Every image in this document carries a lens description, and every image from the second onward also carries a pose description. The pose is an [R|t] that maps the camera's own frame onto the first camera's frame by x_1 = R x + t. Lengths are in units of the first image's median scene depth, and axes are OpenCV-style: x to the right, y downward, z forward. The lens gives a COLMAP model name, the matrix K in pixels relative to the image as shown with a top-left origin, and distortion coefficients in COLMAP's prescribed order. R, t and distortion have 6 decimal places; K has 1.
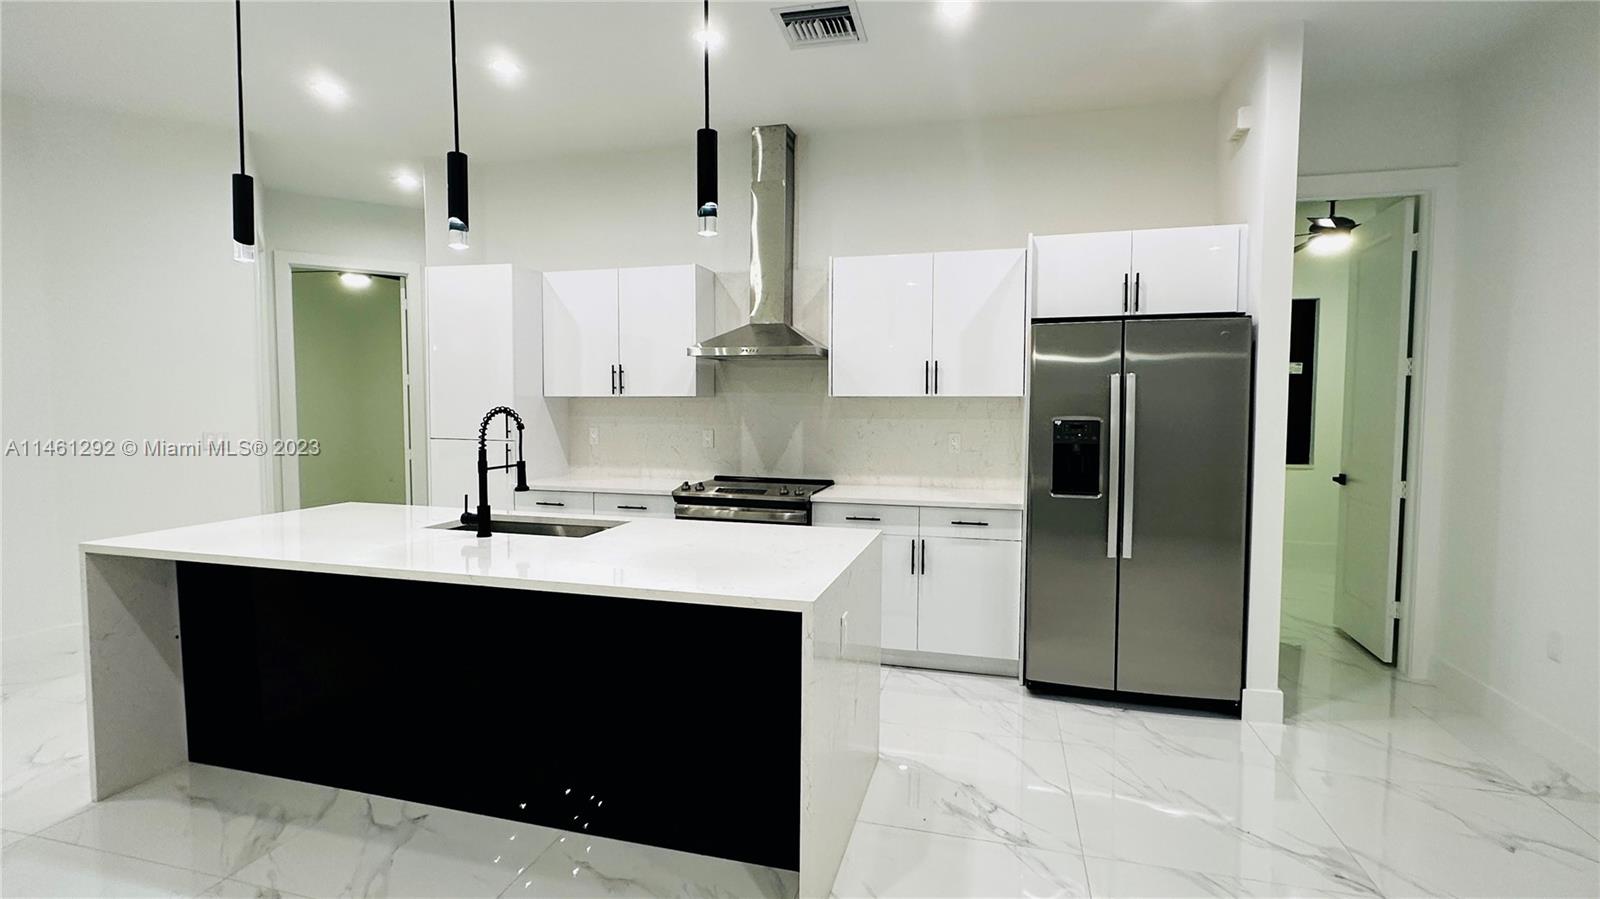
lens RADIAL K [[749.6, 0, 799.1], [0, 749.6, 445.2], [0, 0, 1]] dist [-0.002686, -0.000088]
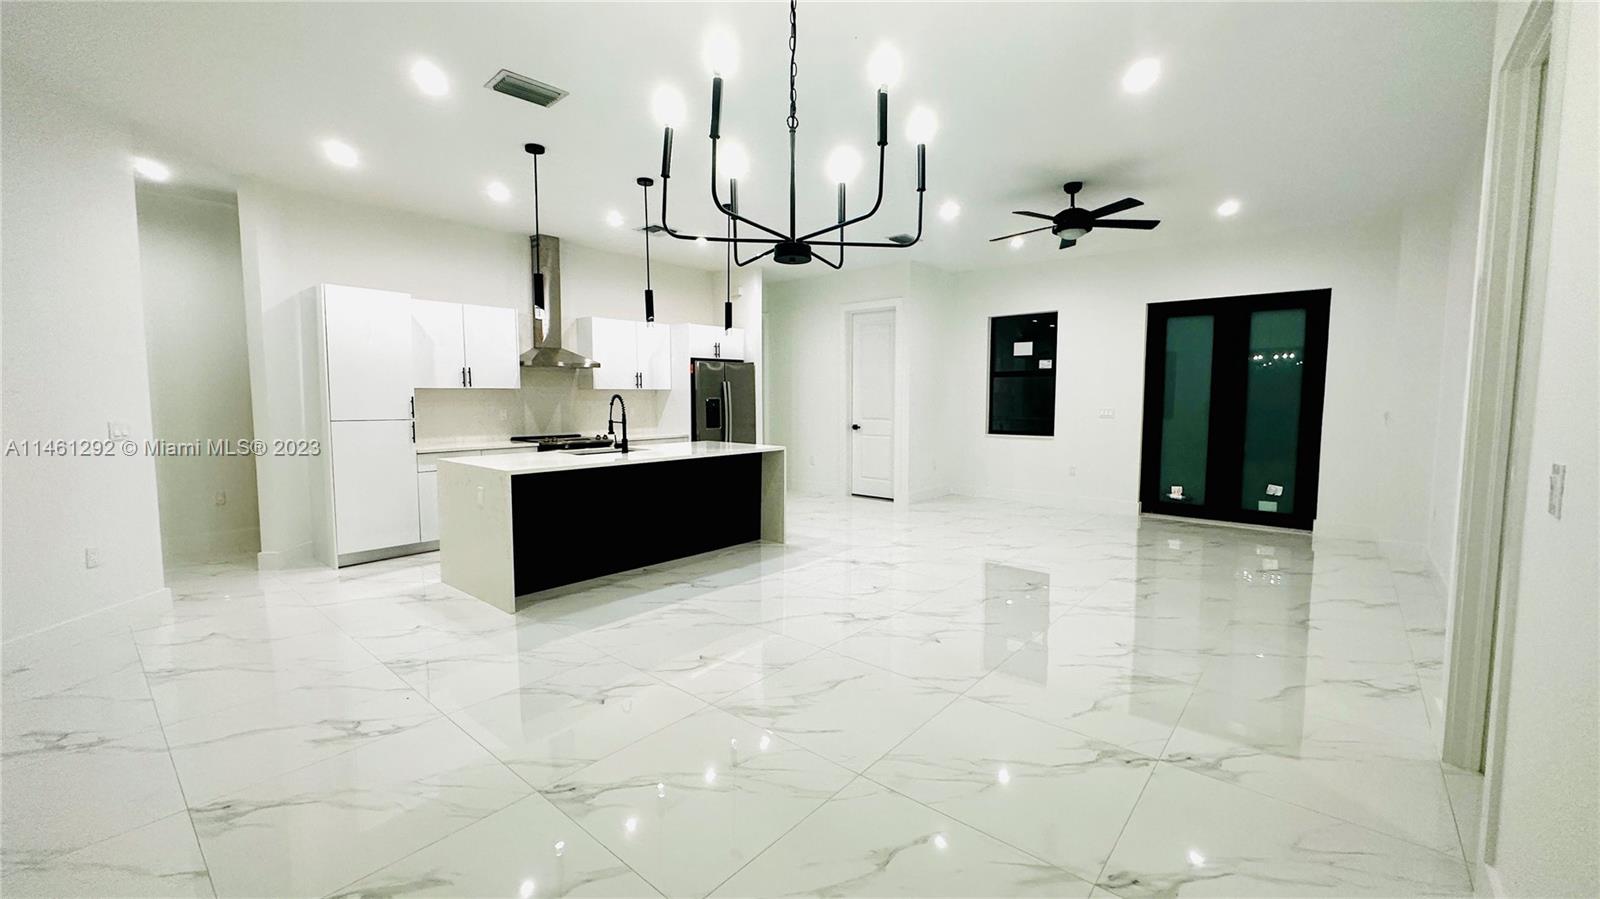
lens RADIAL K [[641.6, 0, 798.6], [0, 641.6, 442.1], [0, 0, 1]] dist [0.000727, 0.000047]
pose [[0.430756, -0.071416, 0.899638, -1.425998], [0.050269, 0.997215, 0.055093, 0.007883], [-0.901067, 0.021492, 0.433146, -0.218272]]
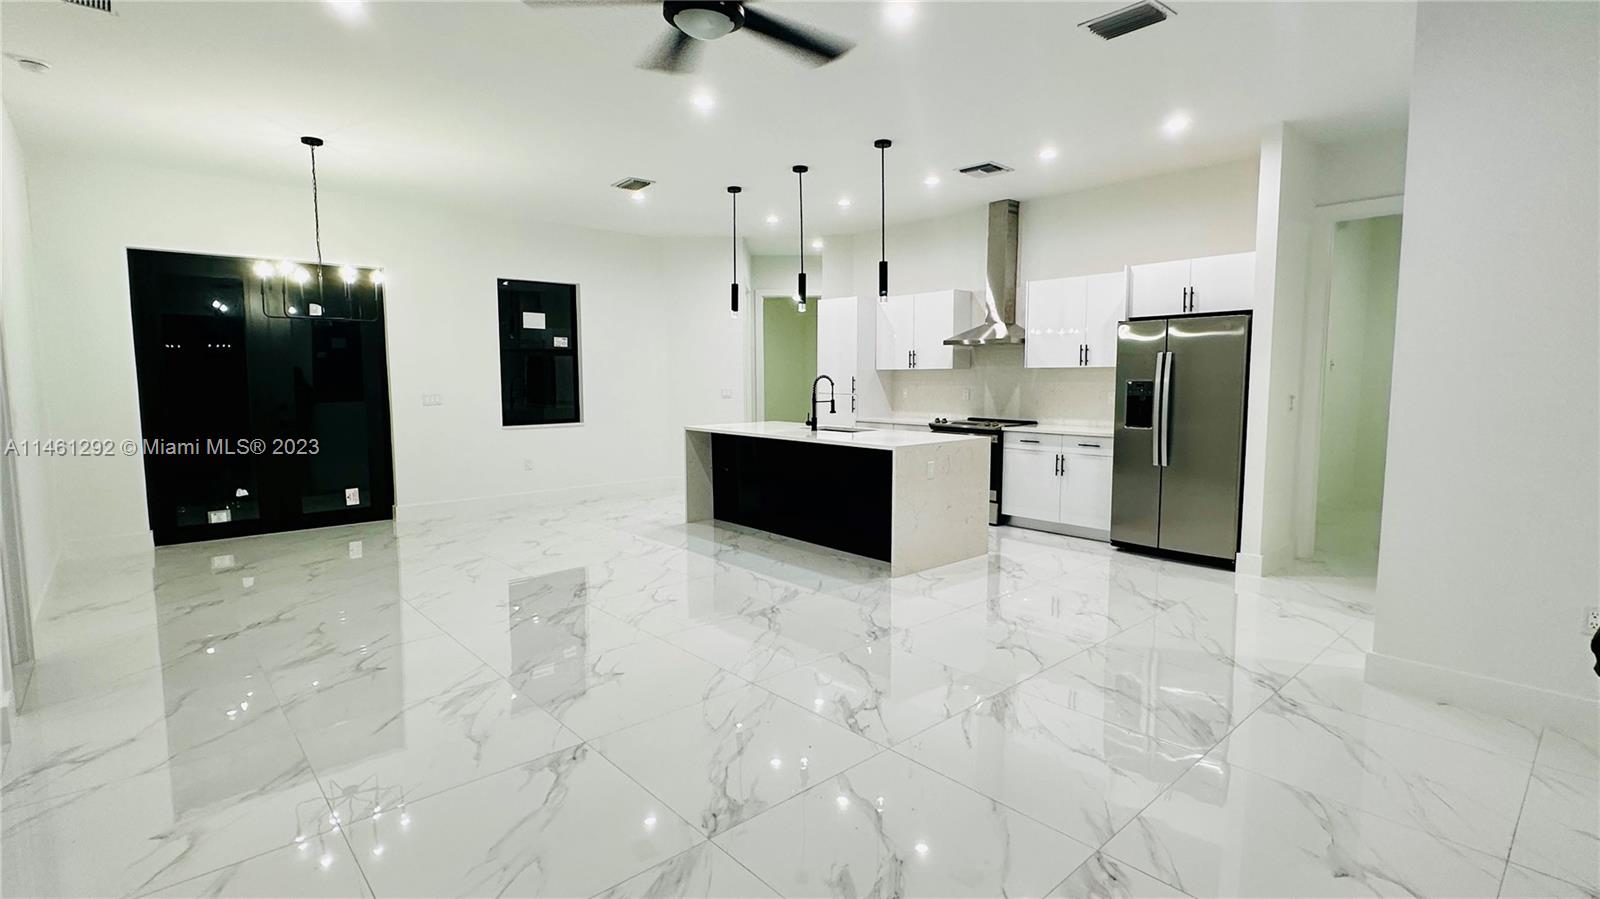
lens RADIAL K [[758.1, 0, 800.0], [0, 758.1, 449.5], [0, 0, 1]] dist [-0.000681, 0.000153]
pose [[0.839022, 0.046751, -0.542086, 0.613198], [-0.023623, 0.998492, 0.049548, 0.047810], [0.543585, -0.028766, 0.838861, -0.747751]]
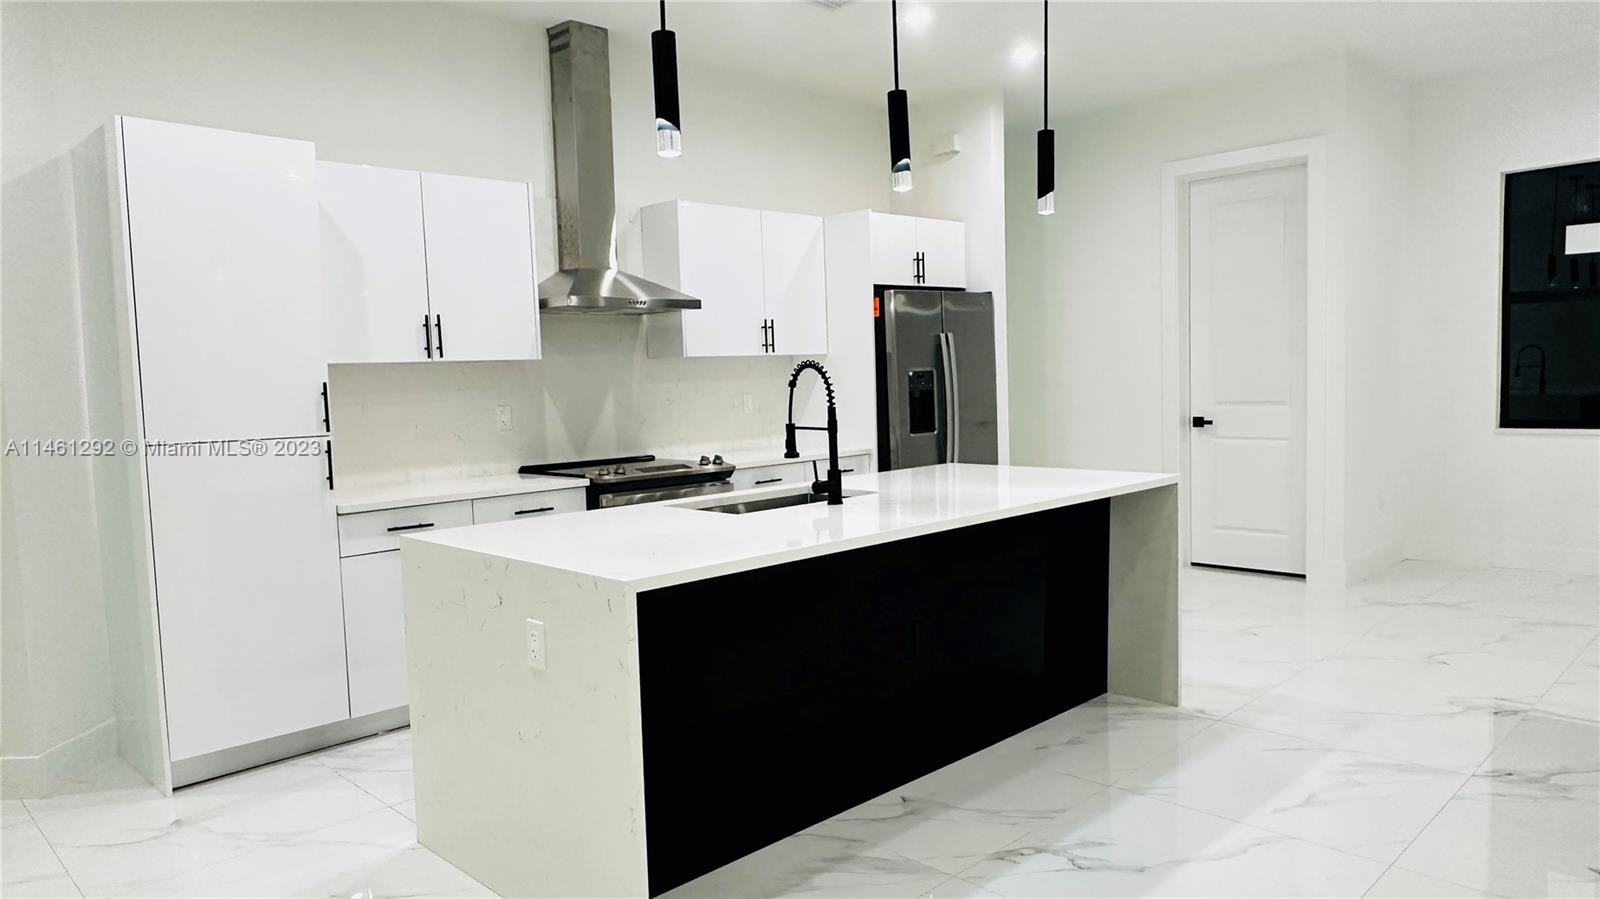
lens RADIAL K [[1059.1, 0, 800.0], [0, 1059.1, 449.5], [0, 0, 1]] dist [-0.008299, -0.001039]
pose [[0.501861, -0.083995, 0.860860, -1.139962], [0.082297, 0.995395, 0.049144, -0.006750], [-0.861024, 0.046182, 0.506463, 0.291283]]
